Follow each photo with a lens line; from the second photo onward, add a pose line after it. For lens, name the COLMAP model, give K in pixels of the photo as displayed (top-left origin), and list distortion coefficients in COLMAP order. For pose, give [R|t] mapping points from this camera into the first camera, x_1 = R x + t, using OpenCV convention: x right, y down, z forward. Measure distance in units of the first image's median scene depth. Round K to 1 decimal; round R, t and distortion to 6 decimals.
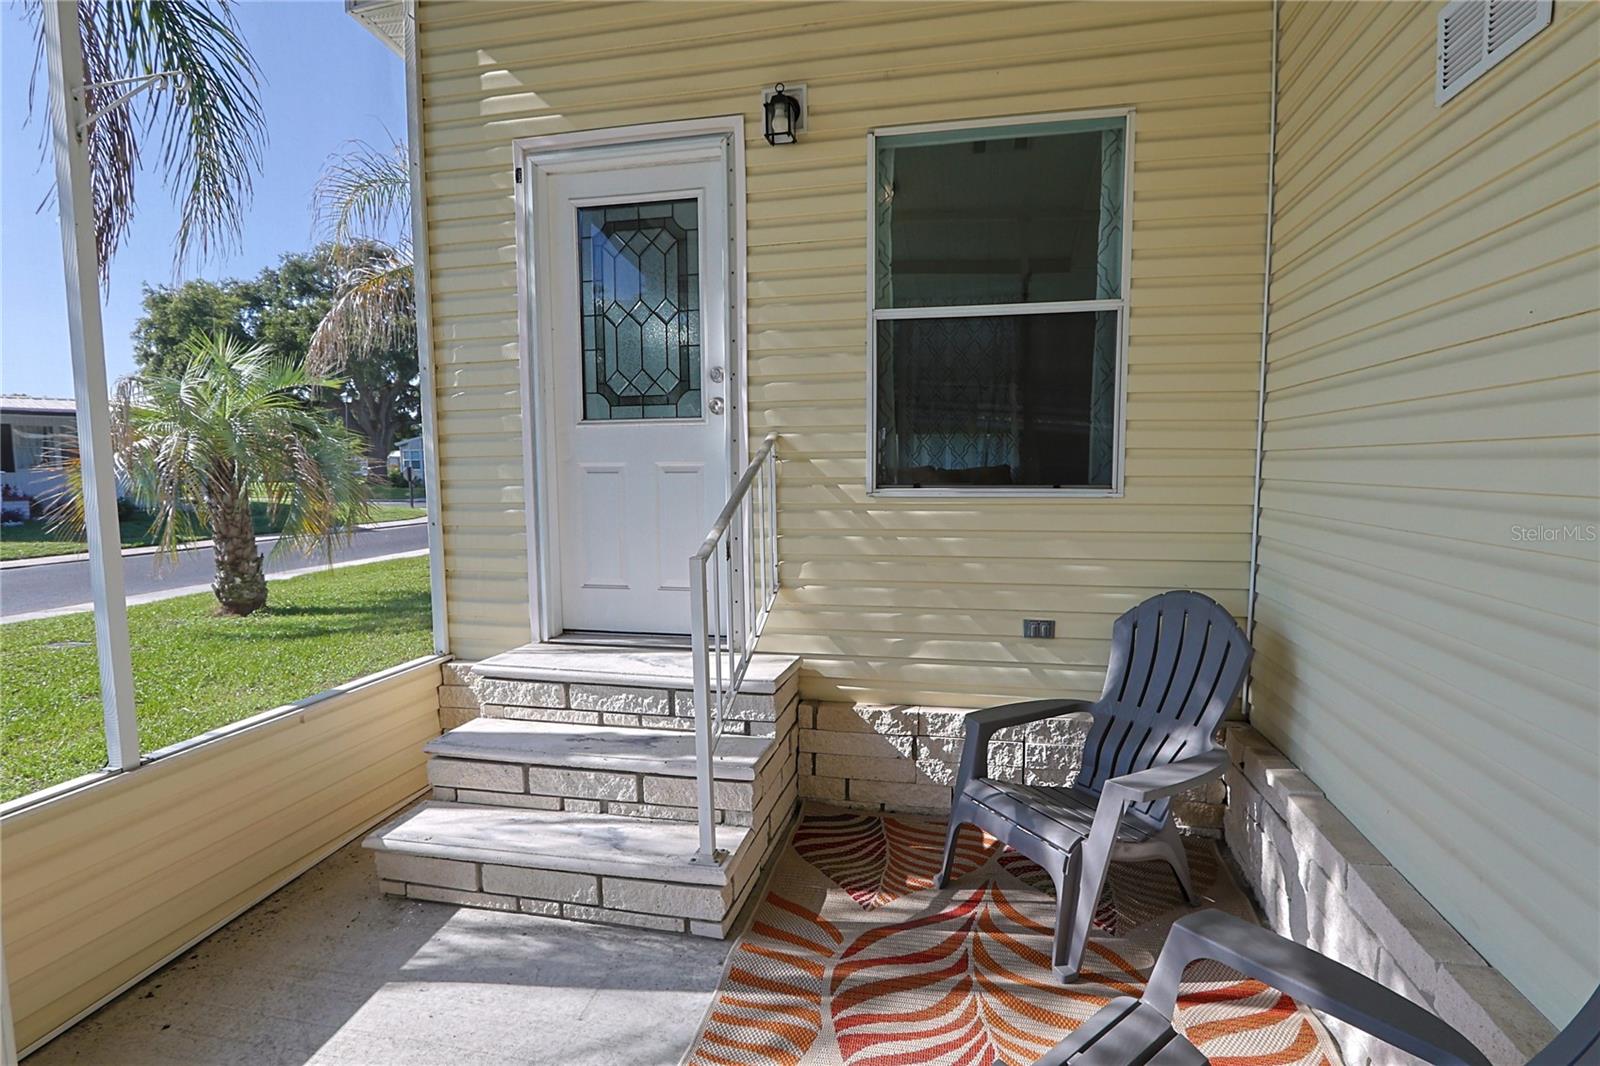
lens RADIAL K [[813.2, 0, 797.3], [0, 813.2, 537.9], [0, 0, 1]] dist [-0.028248, 0.008394]
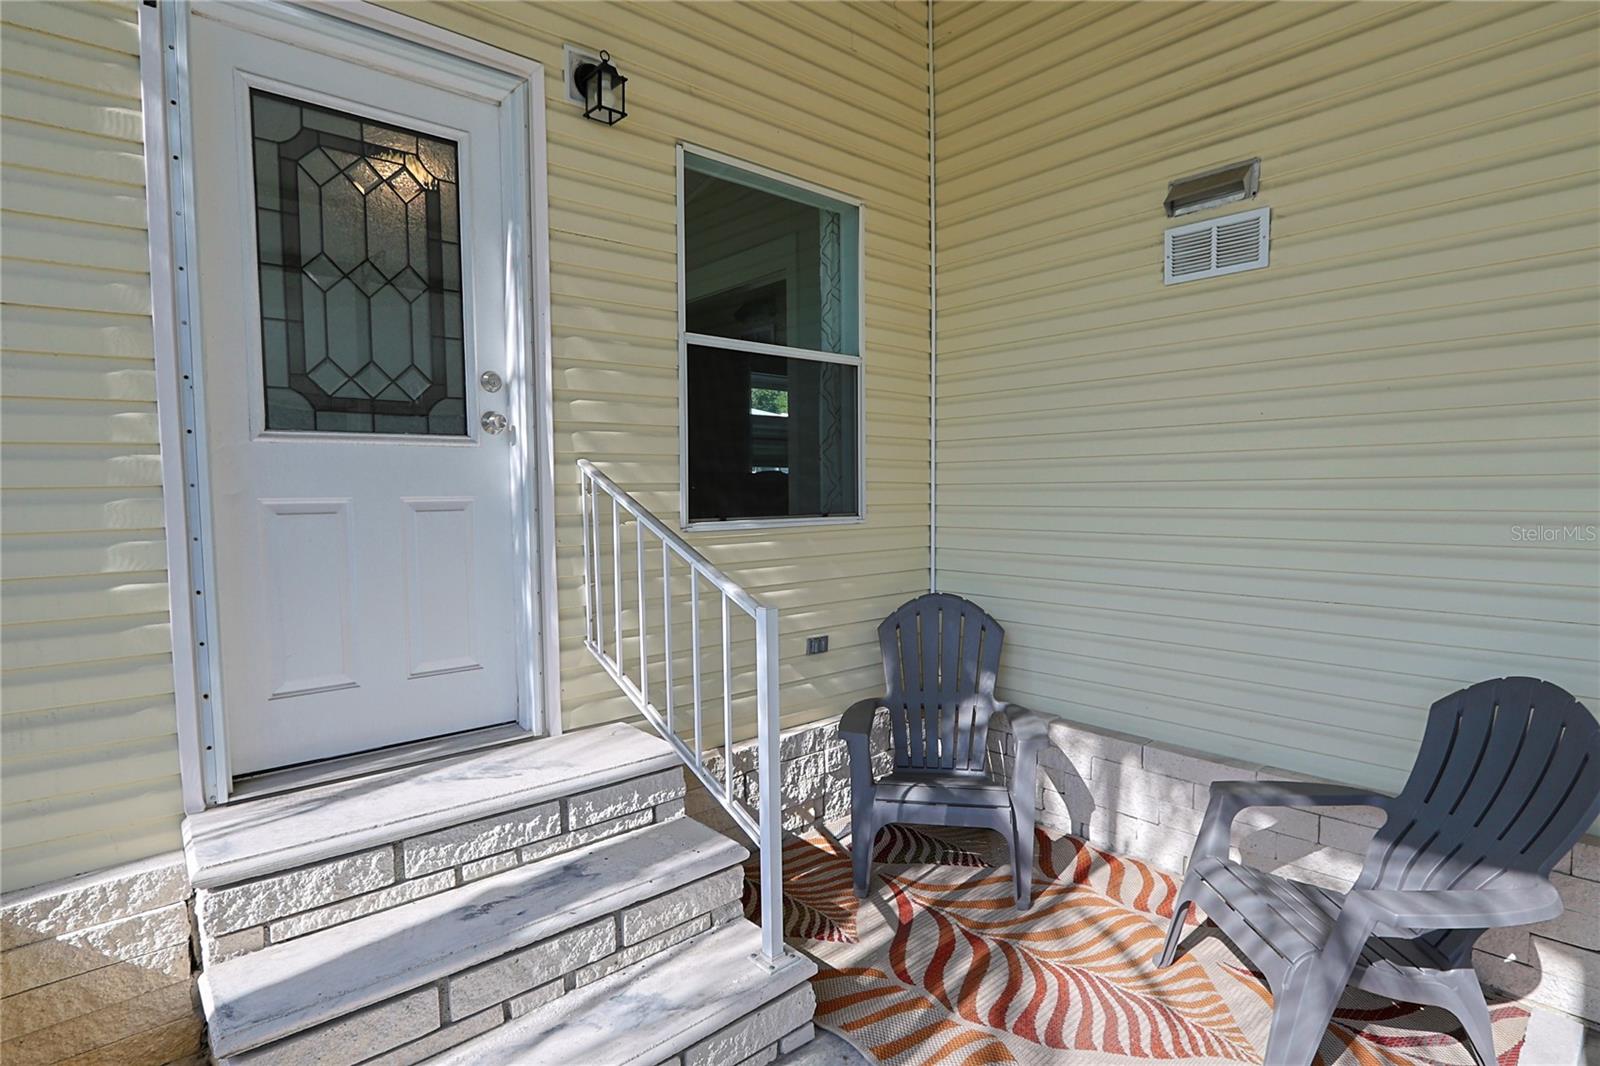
lens RADIAL K [[814.5, 0, 801.6], [0, 814.5, 540.9], [0, 0, 1]] dist [-0.020969, 0.003614]
pose [[0.588173, -0.050059, 0.807184, -0.609405], [0.079480, 0.996829, 0.003906, -0.035141], [-0.804820, 0.061858, 0.590287, 0.359595]]
